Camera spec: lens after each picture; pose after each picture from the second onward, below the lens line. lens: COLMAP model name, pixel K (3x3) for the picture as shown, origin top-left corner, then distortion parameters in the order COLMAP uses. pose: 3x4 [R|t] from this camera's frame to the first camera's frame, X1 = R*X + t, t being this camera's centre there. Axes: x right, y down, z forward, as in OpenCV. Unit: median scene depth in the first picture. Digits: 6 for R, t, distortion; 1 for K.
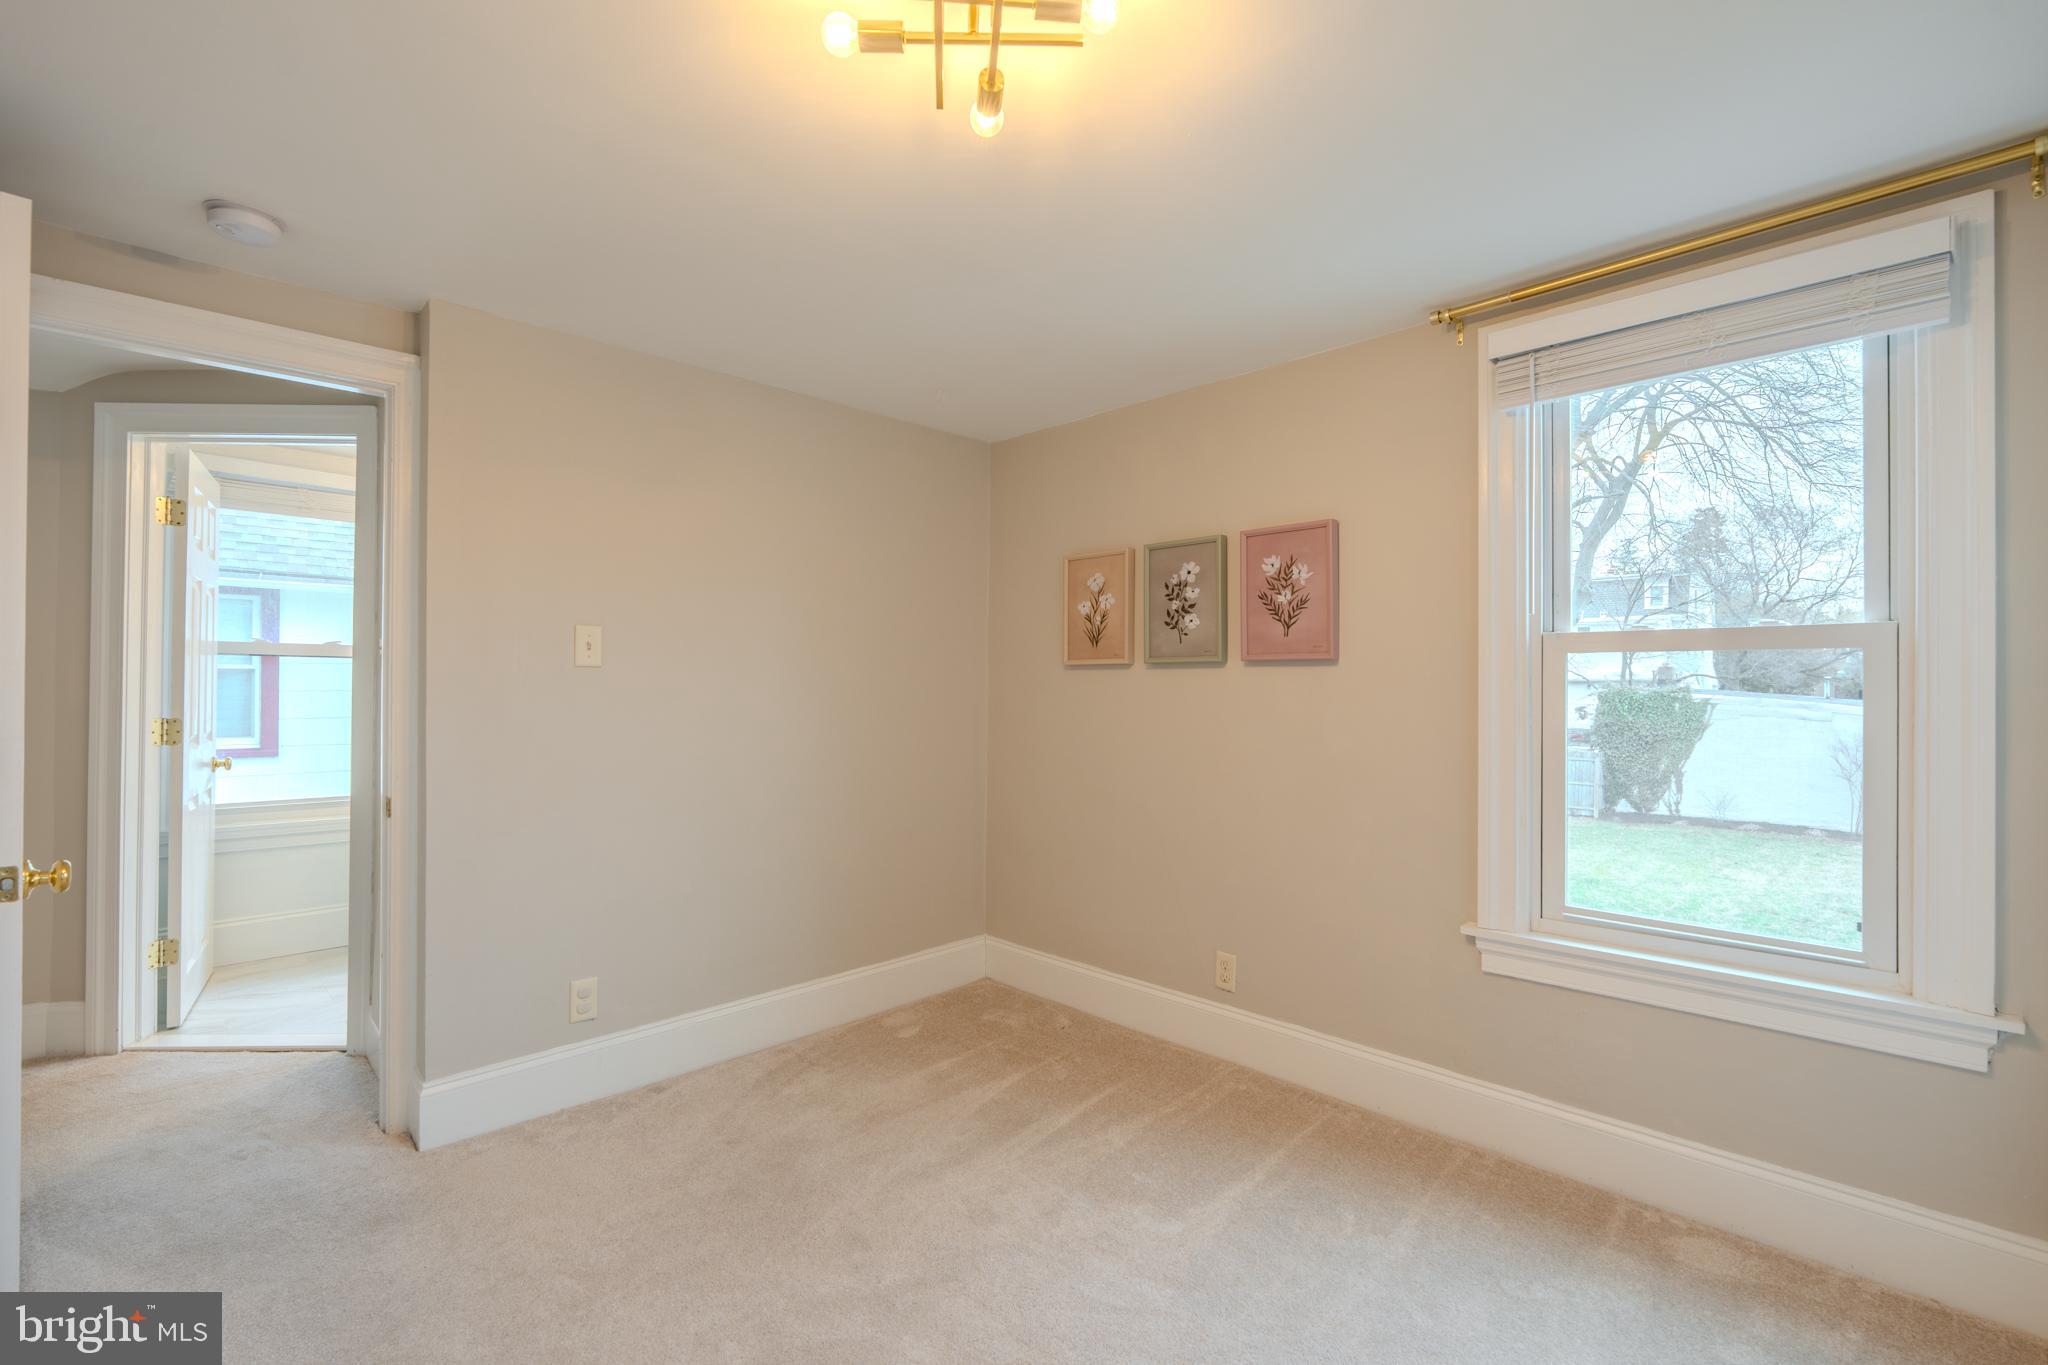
lens RADIAL K [[905.3, 0, 1020.5], [0, 905.3, 673.1], [0, 0, 1]] dist [0.002366, 0.000222]
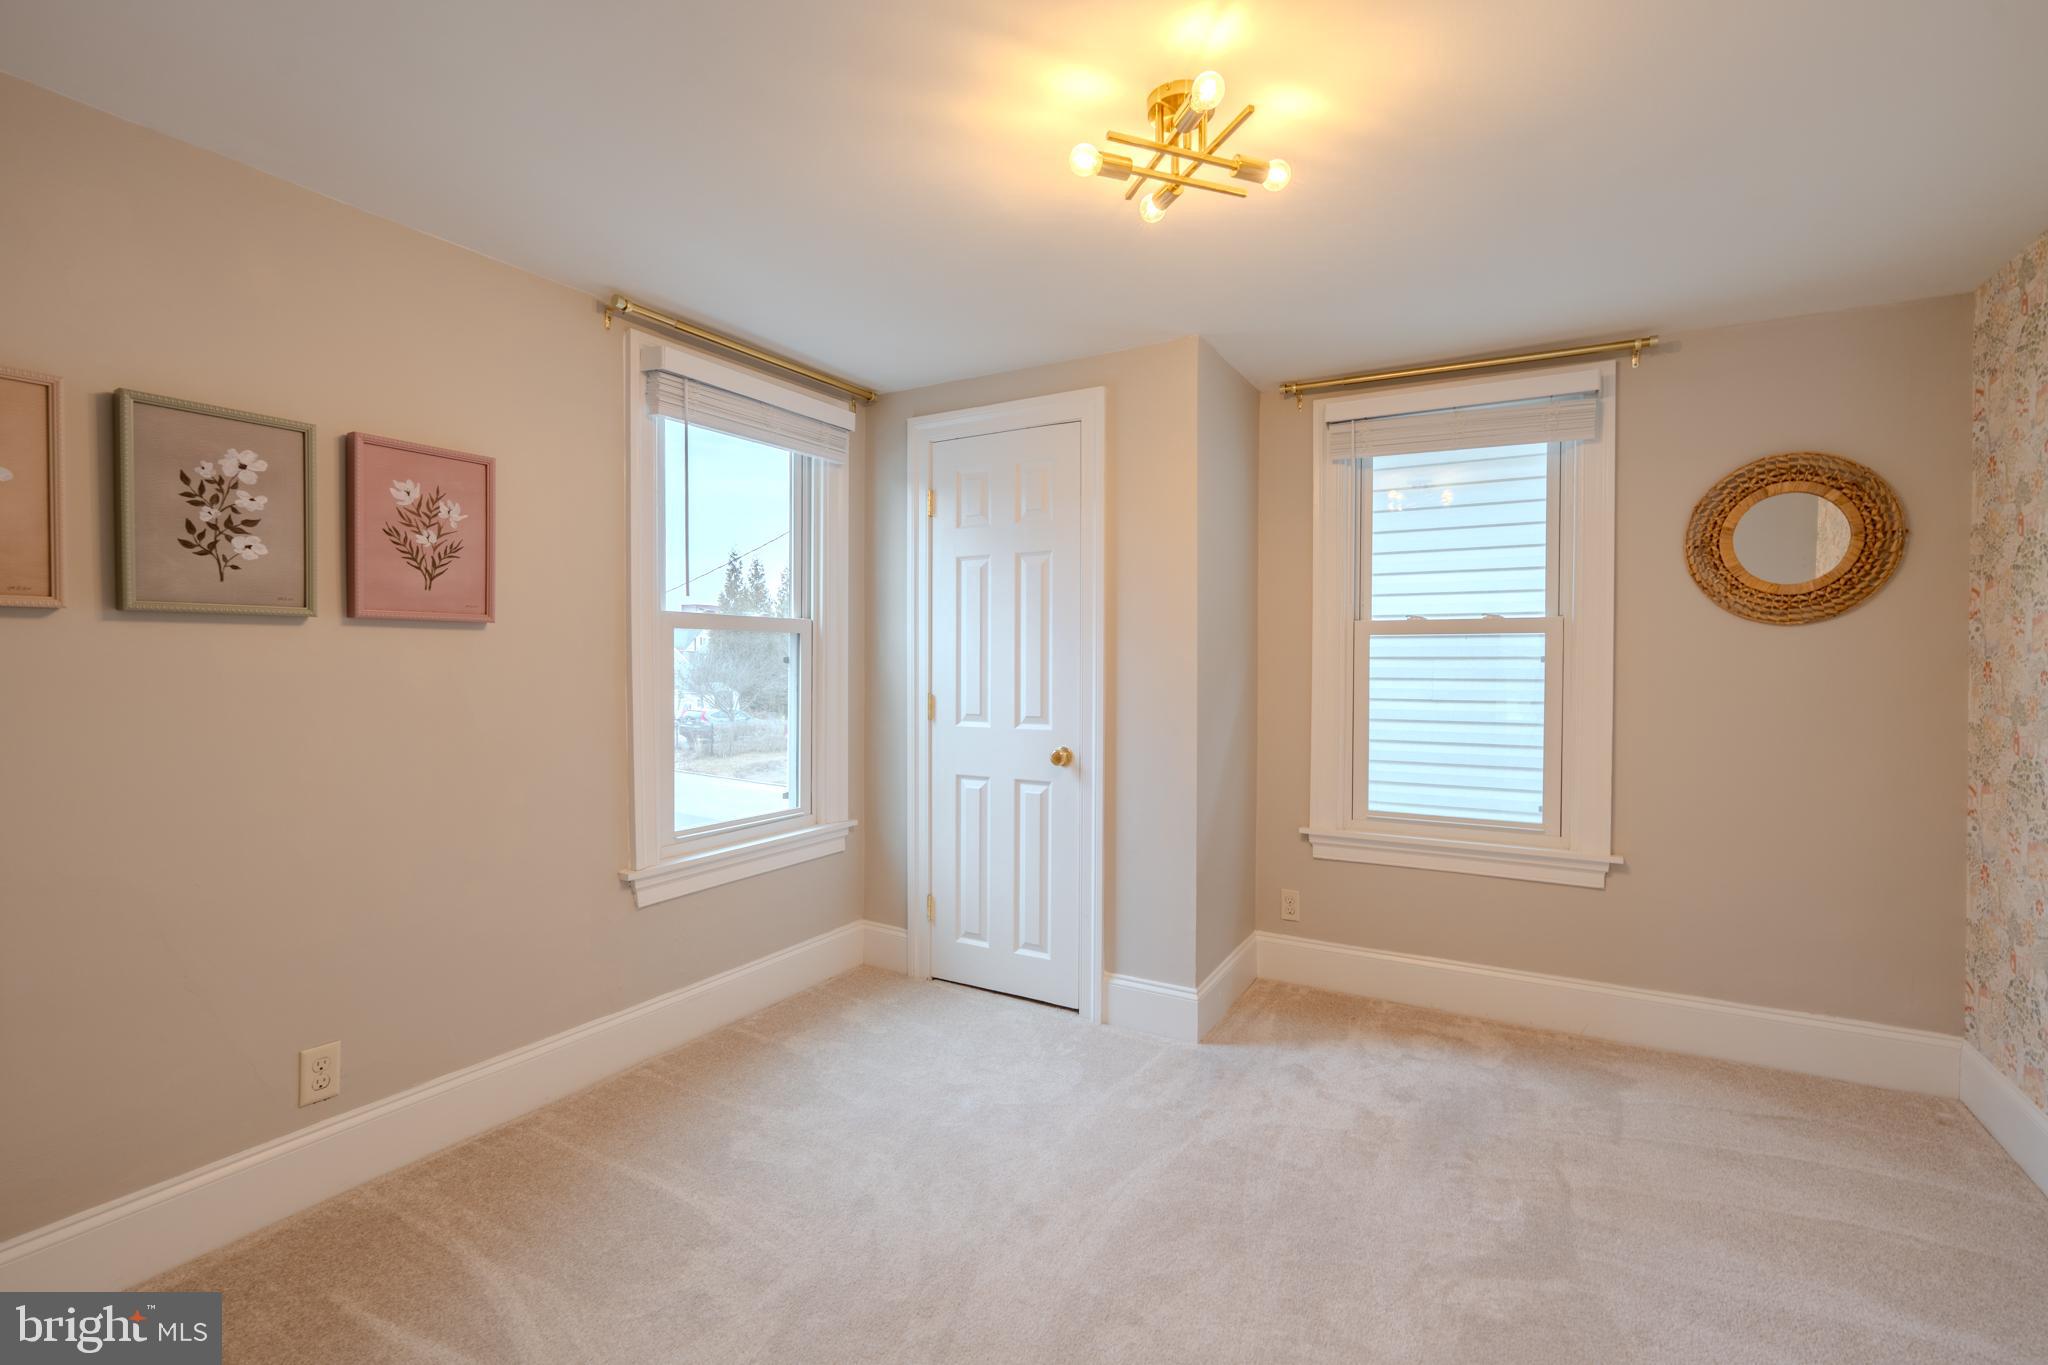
lens RADIAL K [[946.8, 0, 1024.0], [0, 946.8, 682.5], [0, 0, 1]] dist [0.001082, 0.000040]
pose [[-0.275692, -0.022984, 0.960971, -0.622992], [-0.012640, 0.999714, 0.020284, 0.015818], [-0.961163, -0.006555, -0.275903, 0.724834]]
